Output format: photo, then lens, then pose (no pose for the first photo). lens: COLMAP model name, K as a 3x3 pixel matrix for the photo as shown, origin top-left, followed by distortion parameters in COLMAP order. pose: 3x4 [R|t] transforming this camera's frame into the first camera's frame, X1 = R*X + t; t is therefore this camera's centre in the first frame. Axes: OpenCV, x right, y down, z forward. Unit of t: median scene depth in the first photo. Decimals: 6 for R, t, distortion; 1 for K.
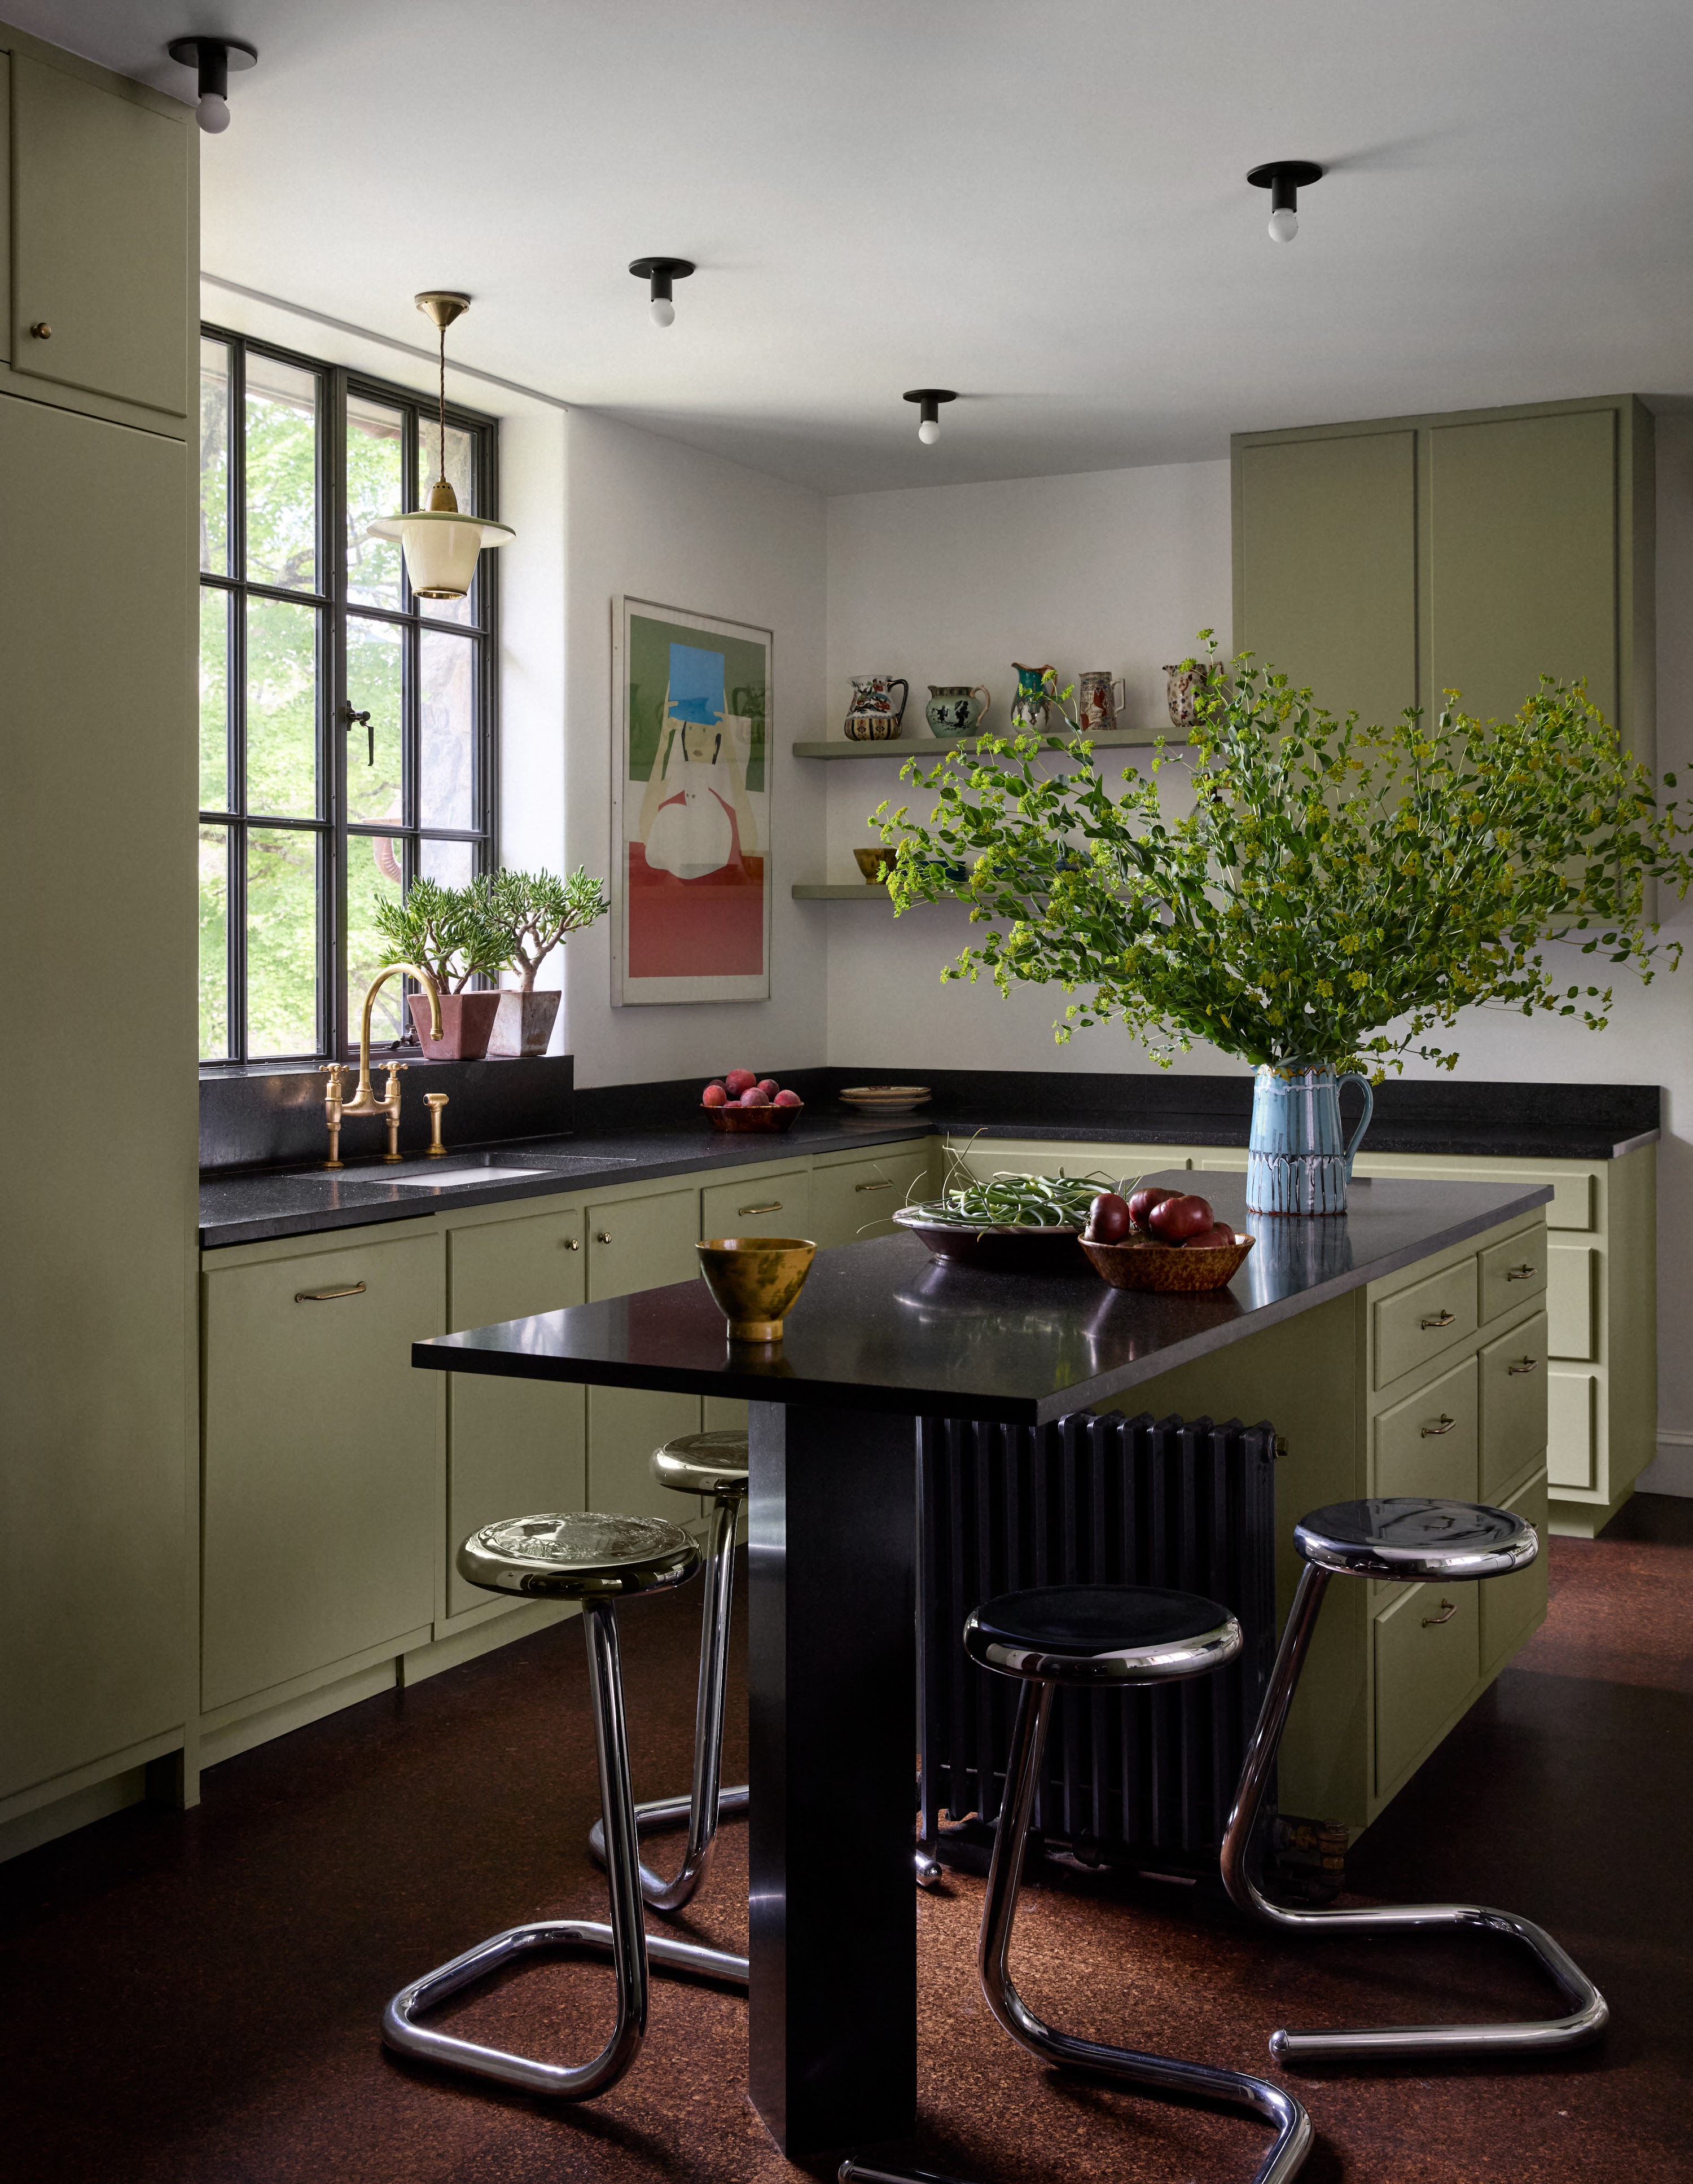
lens RADIAL K [[2451.6, 0, 846.4], [0, 2451.6, 952.5], [0, 0, 1]] dist [-0.021385, -0.011651]
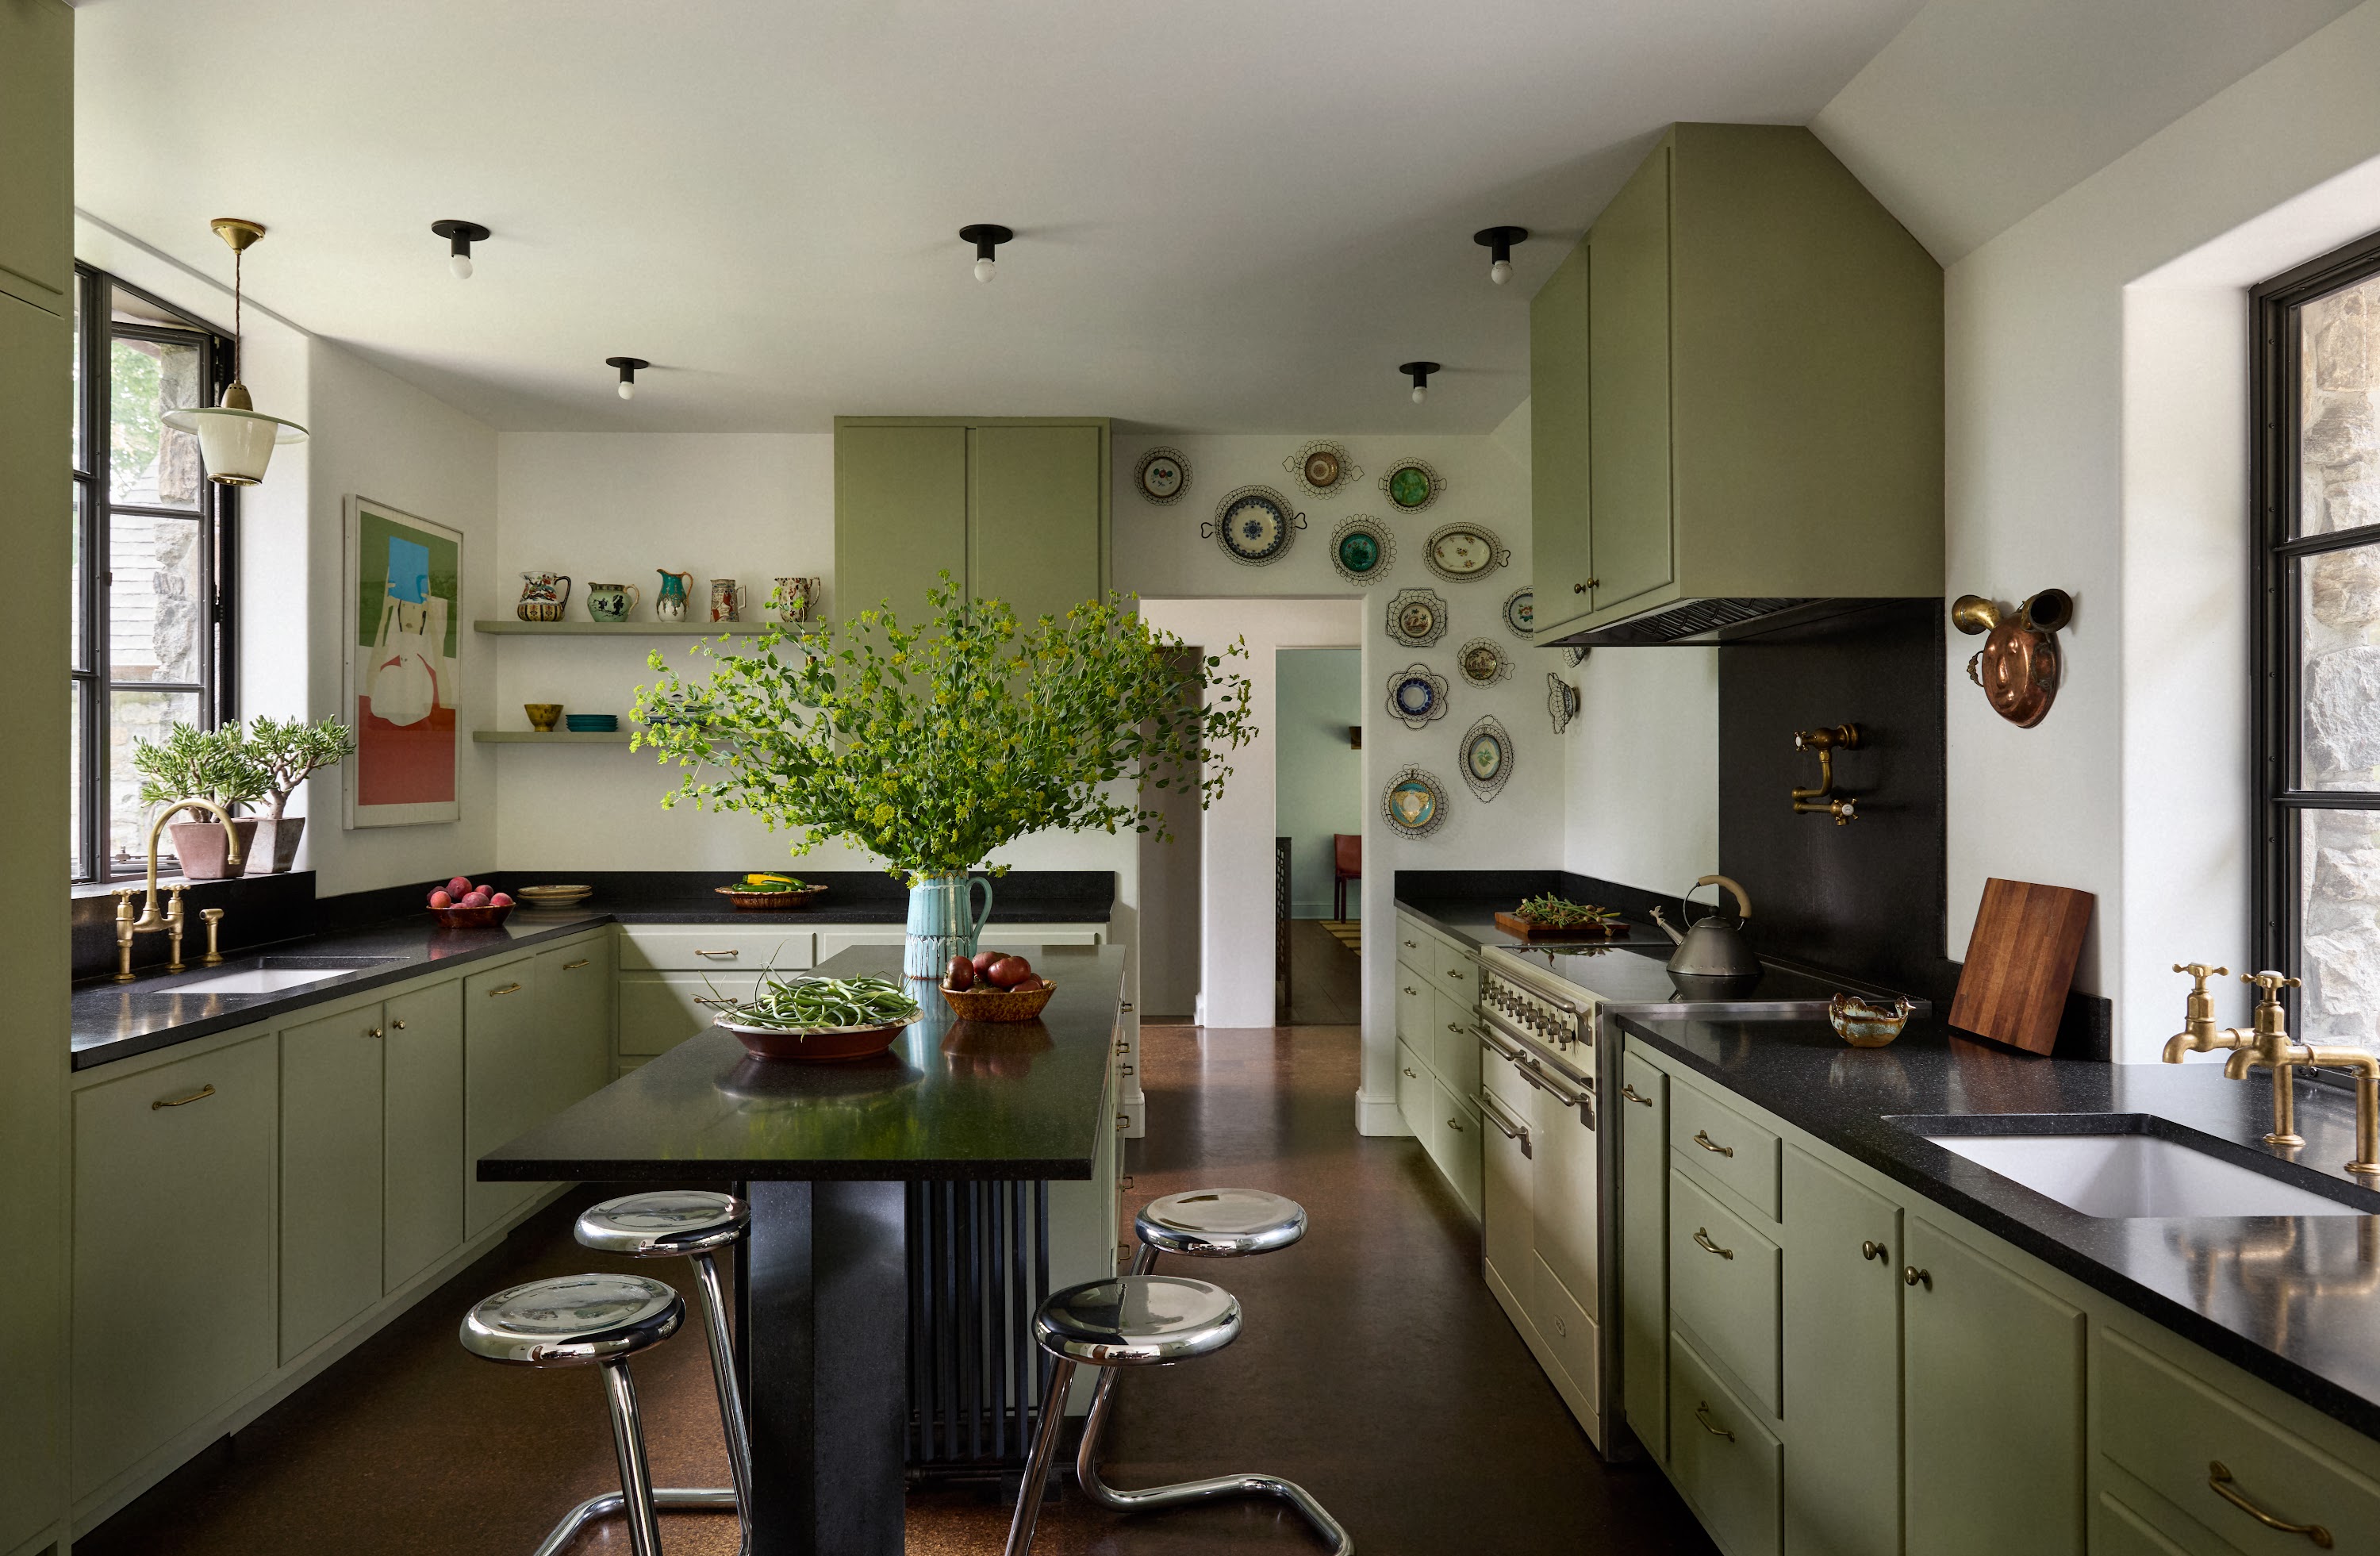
lens RADIAL K [[1602.3, 0, 1190.0], [0, 1602.3, 778.0], [0, 0, 1]] dist [0.000812, 0.000576]
pose [[0.879577, -0.000108, 0.475756, -0.107810], [-0.001469, 0.999995, 0.002943, -0.006937], [-0.475753, -0.003288, 0.879573, 0.095557]]
